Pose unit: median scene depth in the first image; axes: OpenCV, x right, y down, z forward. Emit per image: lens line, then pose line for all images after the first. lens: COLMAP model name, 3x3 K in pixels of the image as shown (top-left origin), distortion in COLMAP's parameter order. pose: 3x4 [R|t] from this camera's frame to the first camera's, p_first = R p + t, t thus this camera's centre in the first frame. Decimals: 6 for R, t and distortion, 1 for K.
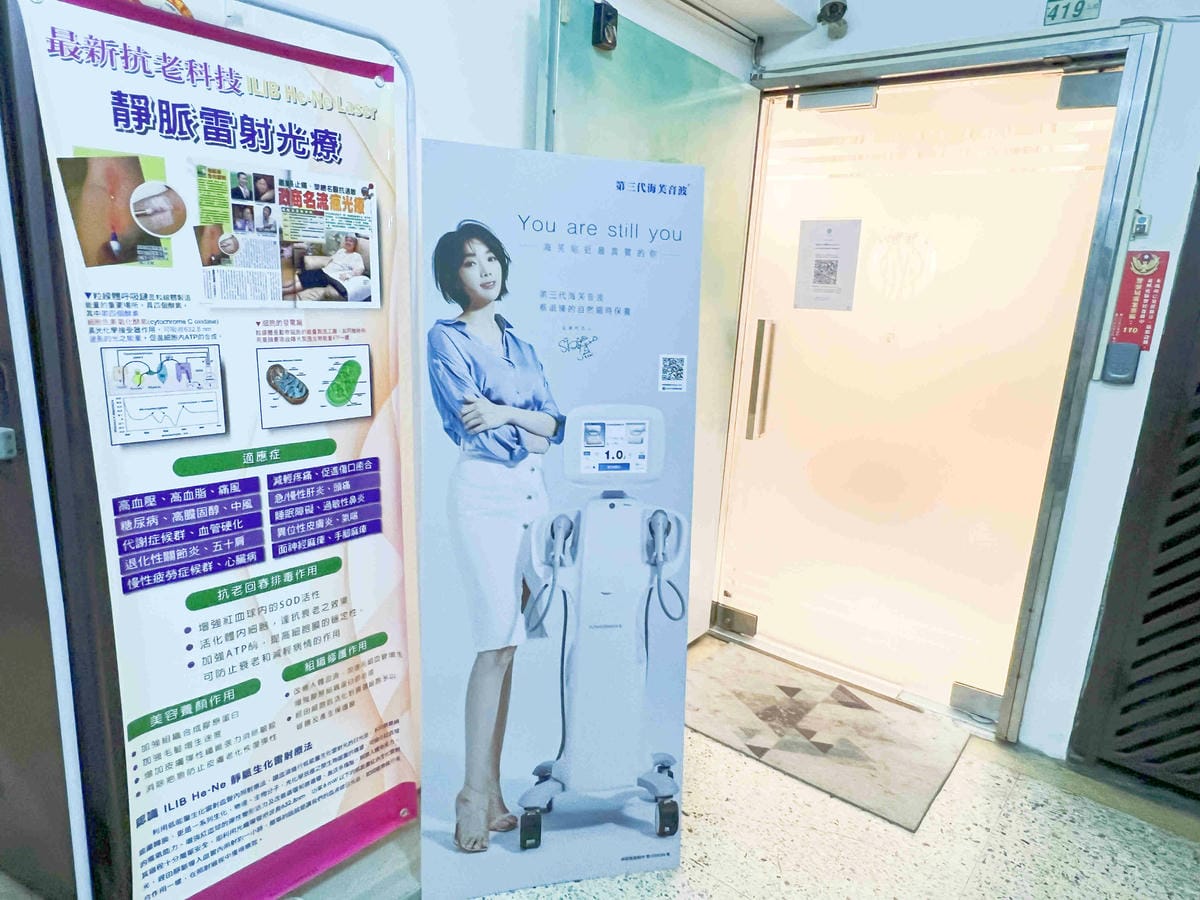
lens RADIAL K [[779.9, 0, 604.1], [0, 779.9, 458.8], [0, 0, 1]] dist [-0.010046, 0.005766]
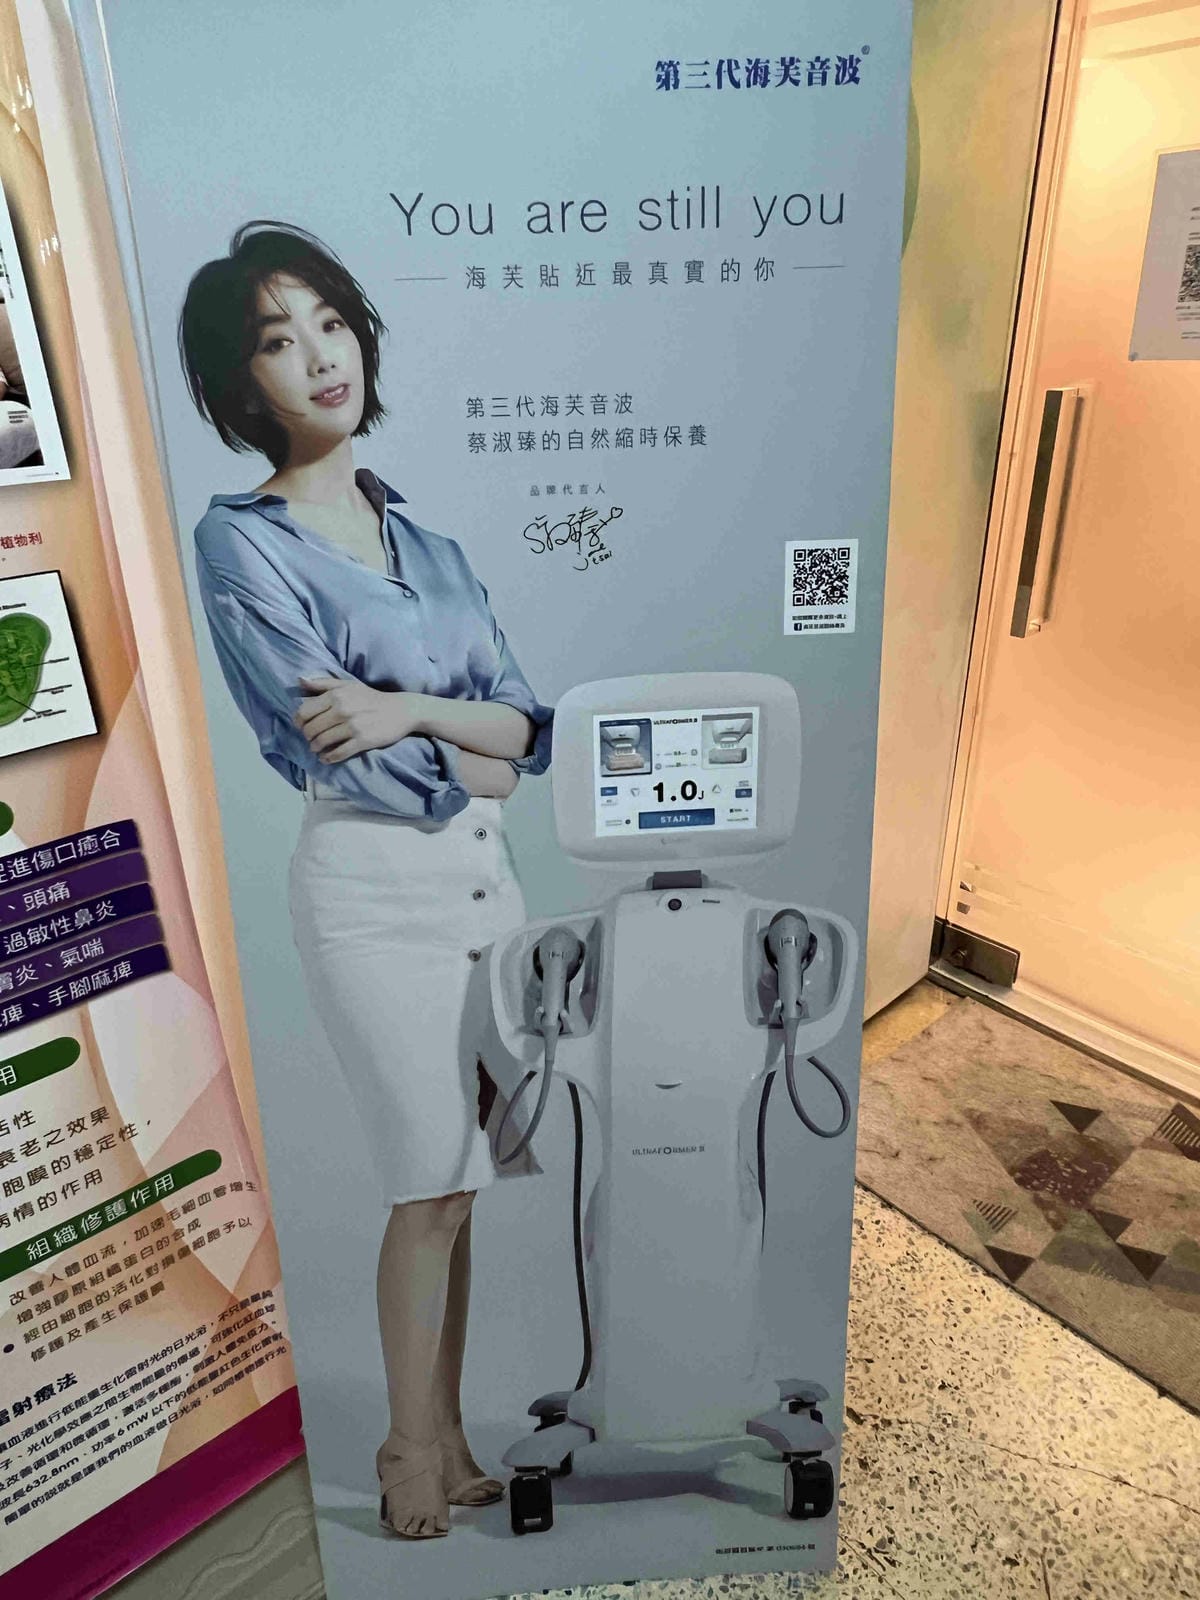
lens RADIAL K [[1039.9, 0, 584.7], [0, 1039.9, 786.5], [0, 0, 1]] dist [-0.010046, 0.005766]
pose [[0.978832, 0.003254, -0.204639, 0.080519], [0.036397, 0.981169, 0.189692, -0.116962], [0.201403, -0.193125, 0.960281, 0.456261]]
